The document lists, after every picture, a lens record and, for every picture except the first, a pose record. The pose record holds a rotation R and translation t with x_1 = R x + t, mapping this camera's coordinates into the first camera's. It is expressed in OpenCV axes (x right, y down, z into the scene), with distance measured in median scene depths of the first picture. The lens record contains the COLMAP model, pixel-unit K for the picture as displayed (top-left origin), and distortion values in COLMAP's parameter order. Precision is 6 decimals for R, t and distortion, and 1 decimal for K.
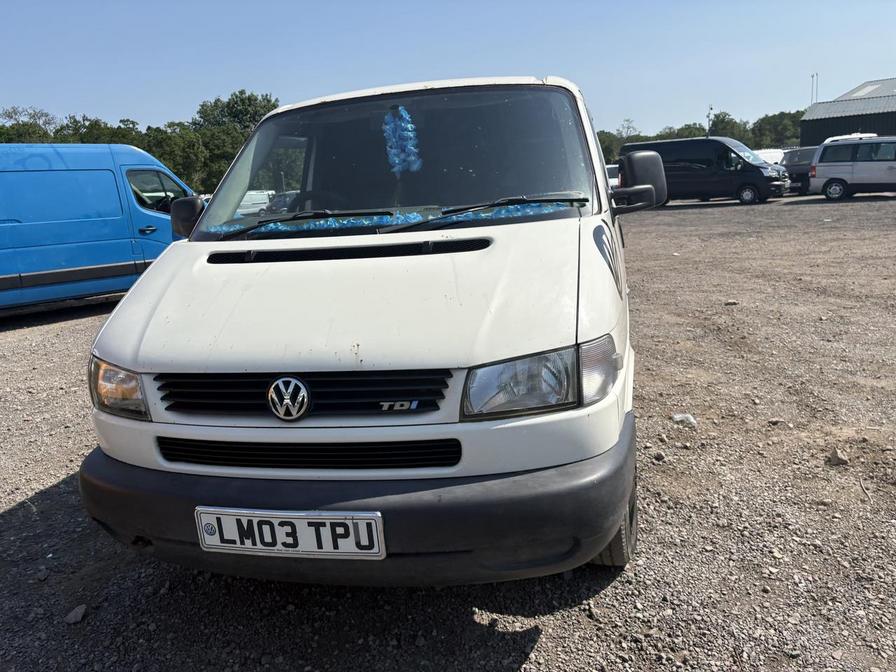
lens RADIAL K [[682.9, 0, 441.5], [0, 682.9, 334.4], [0, 0, 1]] dist [0.004404, -0.003884]
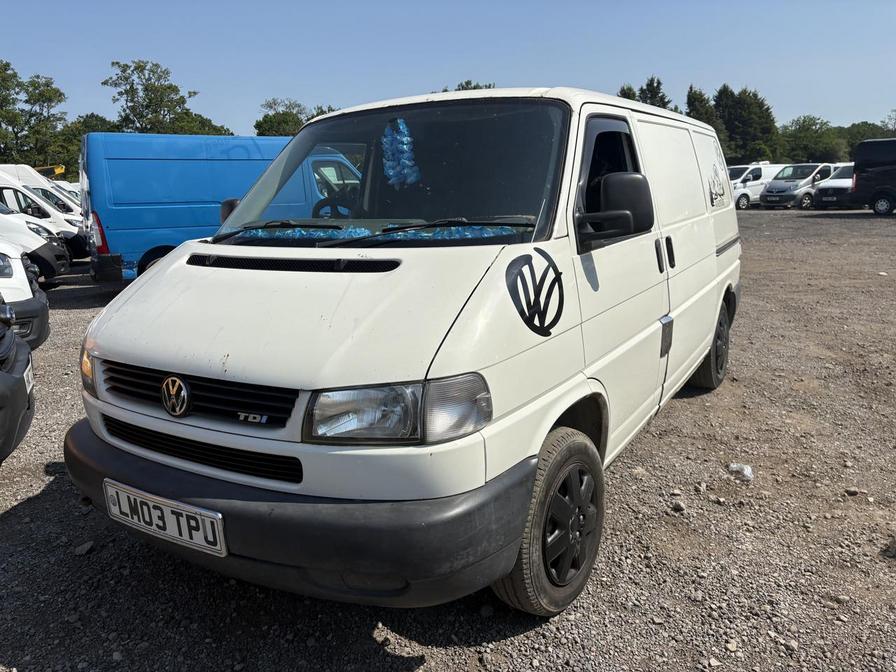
lens RADIAL K [[676.9, 0, 417.6], [0, 676.9, 336.7], [0, 0, 1]] dist [0.003212, -0.004280]
pose [[0.942481, 0.105623, -0.317132, 0.477664], [-0.099415, 0.994404, 0.035741, -0.079078], [0.319132, -0.002158, 0.947708, 0.088800]]
